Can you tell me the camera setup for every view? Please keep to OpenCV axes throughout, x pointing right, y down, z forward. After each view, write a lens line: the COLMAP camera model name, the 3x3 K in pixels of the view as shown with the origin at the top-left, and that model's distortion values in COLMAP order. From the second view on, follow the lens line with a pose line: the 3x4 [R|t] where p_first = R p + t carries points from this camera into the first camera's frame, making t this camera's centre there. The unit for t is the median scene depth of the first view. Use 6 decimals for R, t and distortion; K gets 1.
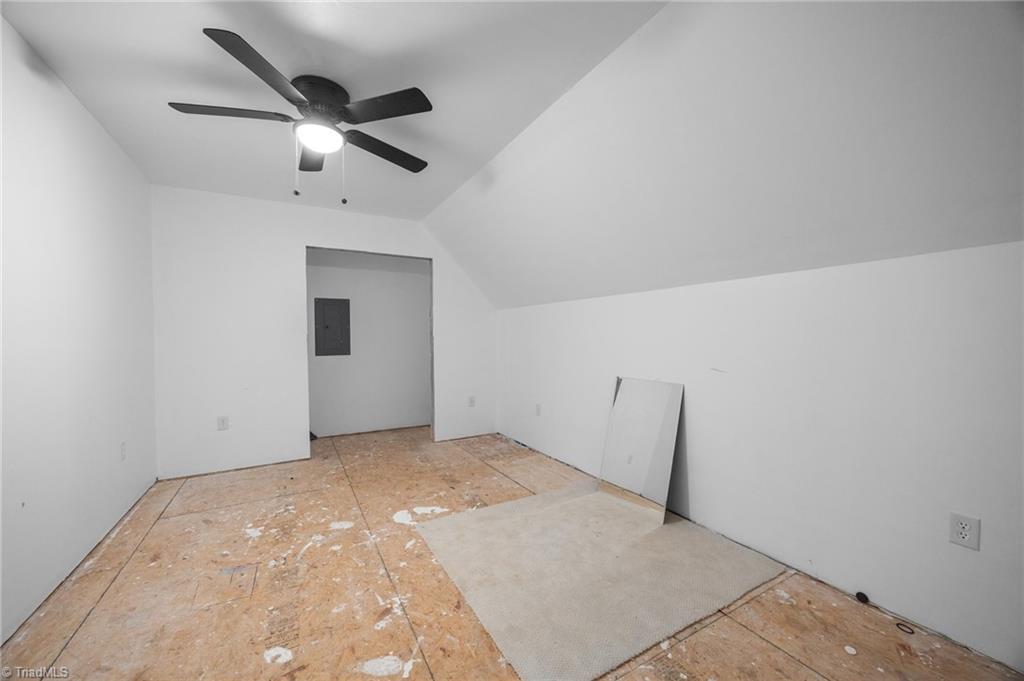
lens RADIAL K [[392.4, 0, 512.2], [0, 392.4, 340.4], [0, 0, 1]] dist [-0.003909, 0.000054]
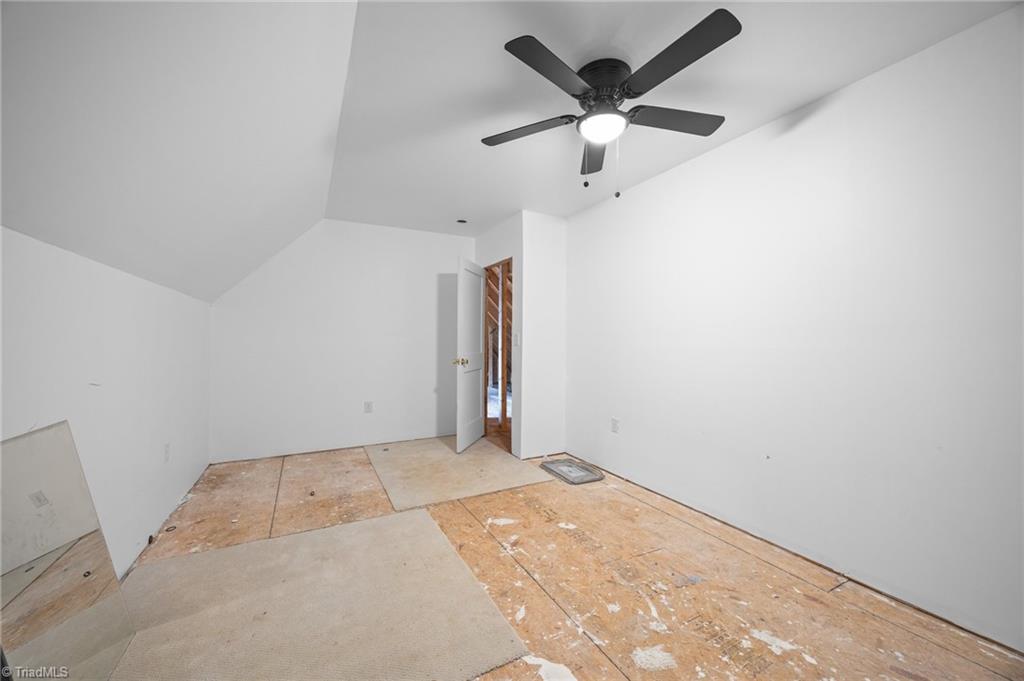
lens RADIAL K [[392.4, 0, 511.9], [0, 392.4, 340.2], [0, 0, 1]] dist [-0.003909, 0.000054]
pose [[-0.999399, -0.001512, 0.034639, -0.297089], [-0.001359, 0.999989, 0.004433, -0.007385], [-0.034645, 0.004383, -0.999390, 1.935674]]
